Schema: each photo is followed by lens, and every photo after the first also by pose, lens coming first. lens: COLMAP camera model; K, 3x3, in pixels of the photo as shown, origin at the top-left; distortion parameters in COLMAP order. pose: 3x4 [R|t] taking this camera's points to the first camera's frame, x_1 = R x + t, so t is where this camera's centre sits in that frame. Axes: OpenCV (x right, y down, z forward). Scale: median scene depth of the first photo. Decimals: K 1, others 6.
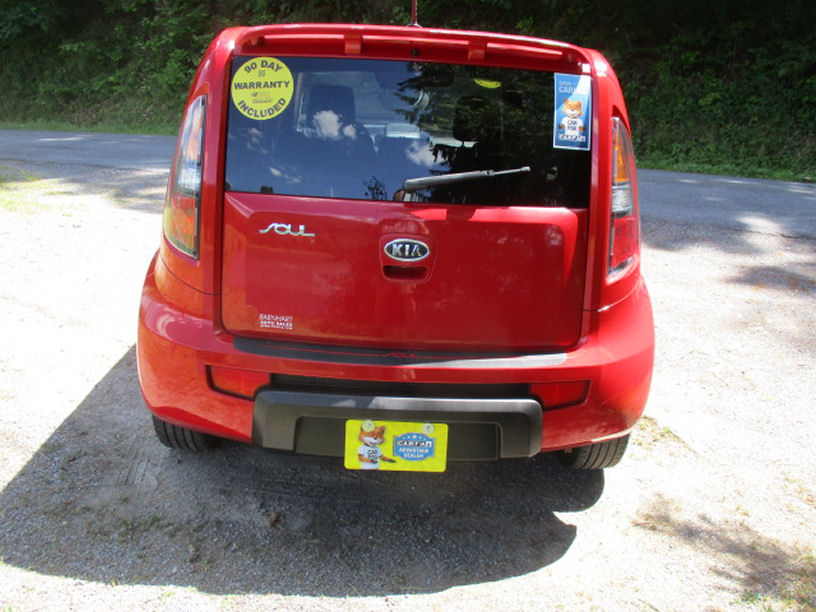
lens RADIAL K [[710.2, 0, 423.7], [0, 710.2, 305.4], [0, 0, 1]] dist [-0.021847, 0.007172]
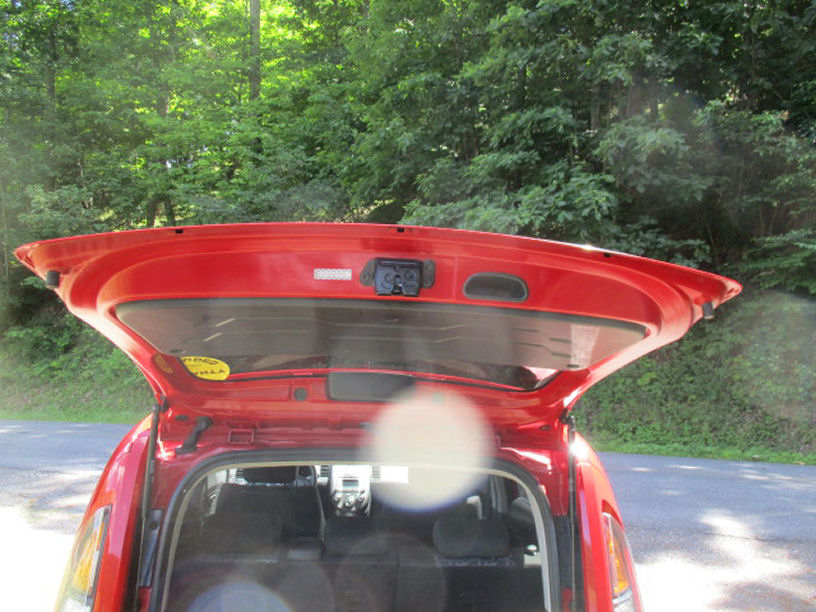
lens RADIAL K [[704.5, 0, 426.0], [0, 704.5, 286.0], [0, 0, 1]] dist [-0.012697, -0.003227]
pose [[0.996631, -0.007997, 0.081625, -0.006613], [0.039000, 0.921719, -0.385892, -0.121175], [-0.072149, 0.387775, 0.918926, 0.082297]]
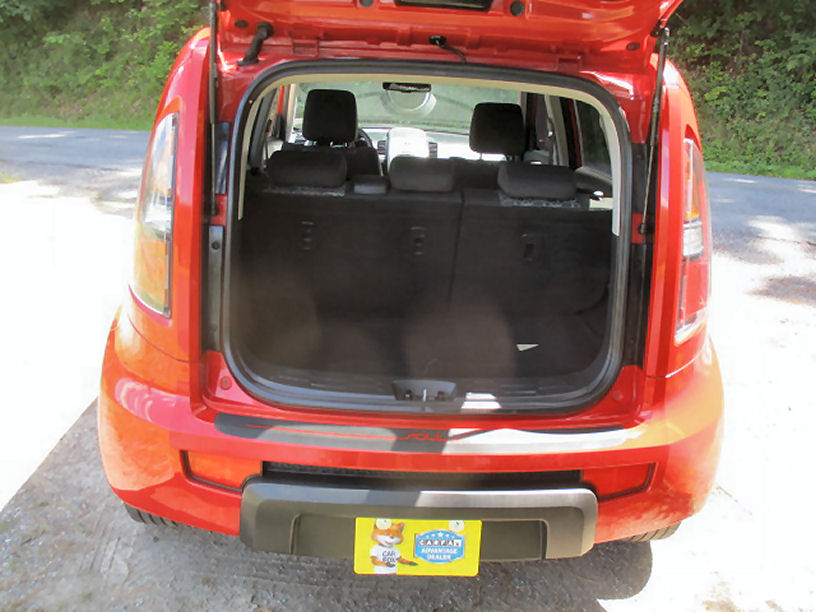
lens RADIAL K [[710.2, 0, 423.7], [0, 710.2, 305.4], [0, 0, 1]] dist [-0.021847, 0.007172]
pose [[0.999952, -0.003988, 0.008930, -0.023258], [0.003885, 0.999927, 0.011442, -0.052528], [-0.008975, -0.011406, 0.999895, 0.118500]]
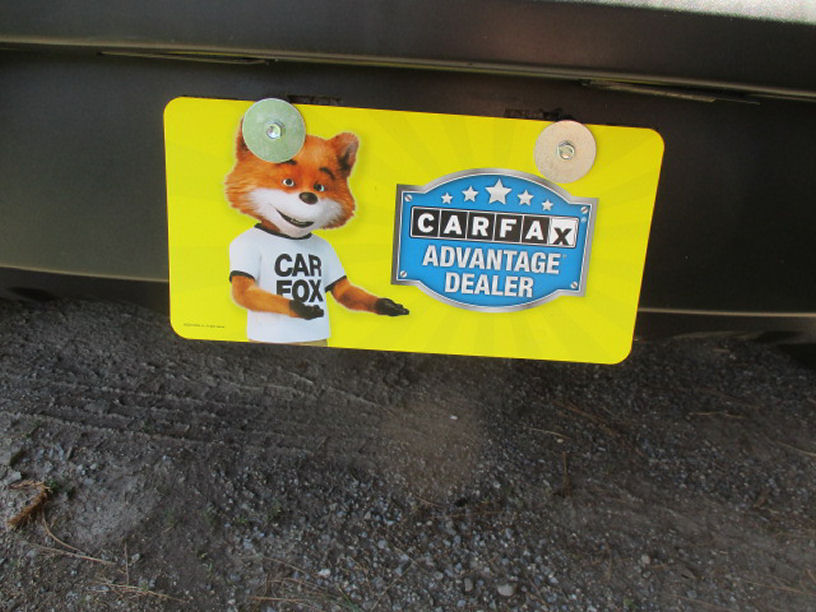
lens RADIAL K [[710.2, 0, 423.7], [0, 710.2, 305.4], [0, 0, 1]] dist [-0.021847, 0.007172]
pose [[0.999469, 0.021272, -0.024667, -0.017548], [-0.018327, 0.993311, 0.114002, 0.118676], [0.026927, -0.113489, 0.993174, 0.481974]]
